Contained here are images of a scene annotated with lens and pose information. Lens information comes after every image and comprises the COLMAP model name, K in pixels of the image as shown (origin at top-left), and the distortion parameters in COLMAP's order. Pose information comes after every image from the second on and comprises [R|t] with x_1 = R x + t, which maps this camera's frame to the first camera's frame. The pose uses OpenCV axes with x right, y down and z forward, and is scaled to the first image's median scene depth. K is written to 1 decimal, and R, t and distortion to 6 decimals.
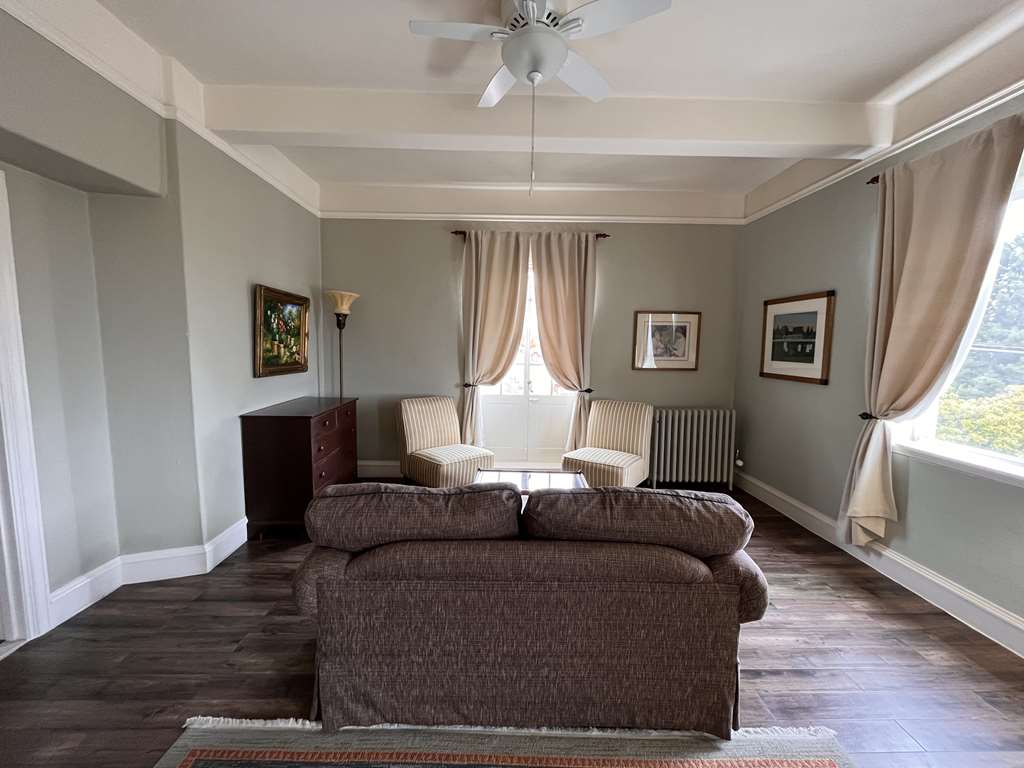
lens RADIAL K [[413.7, 0, 510.3], [0, 413.7, 384.0], [0, 0, 1]] dist [-0.003451, 0.000168]
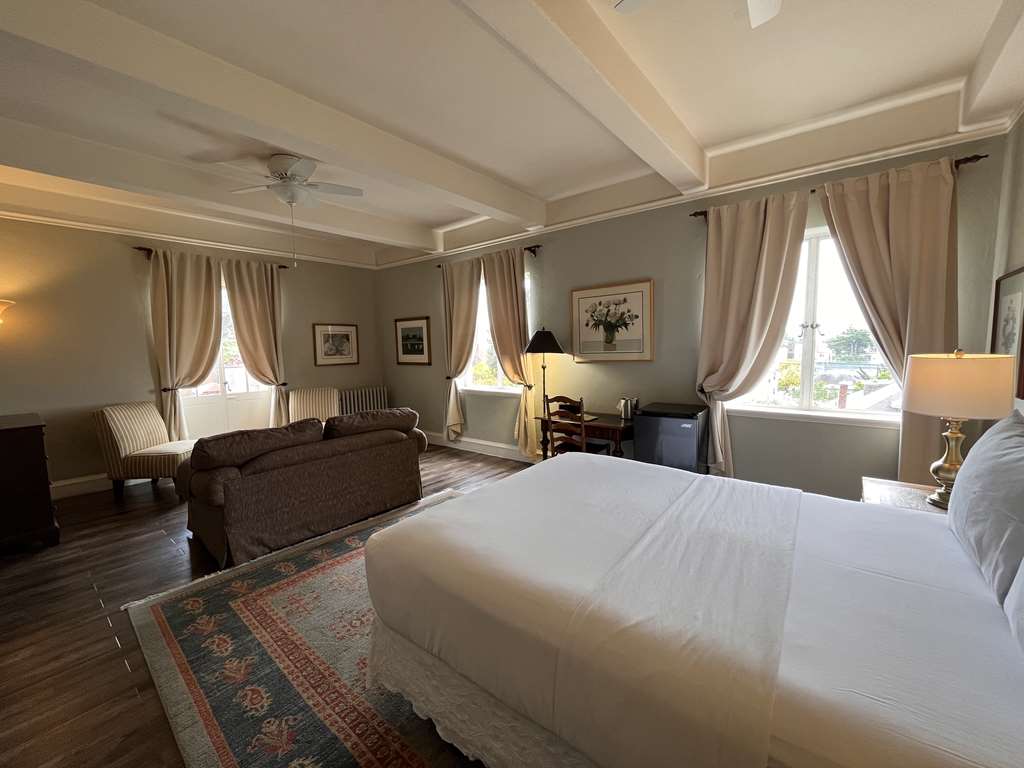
lens RADIAL K [[413.7, 0, 510.3], [0, 413.7, 384.0], [0, 0, 1]] dist [-0.003451, 0.000168]
pose [[0.646007, -0.095621, 0.757318, -0.405610], [0.101240, 0.994091, 0.039157, 0.044204], [-0.756588, 0.051375, 0.651871, -0.466194]]
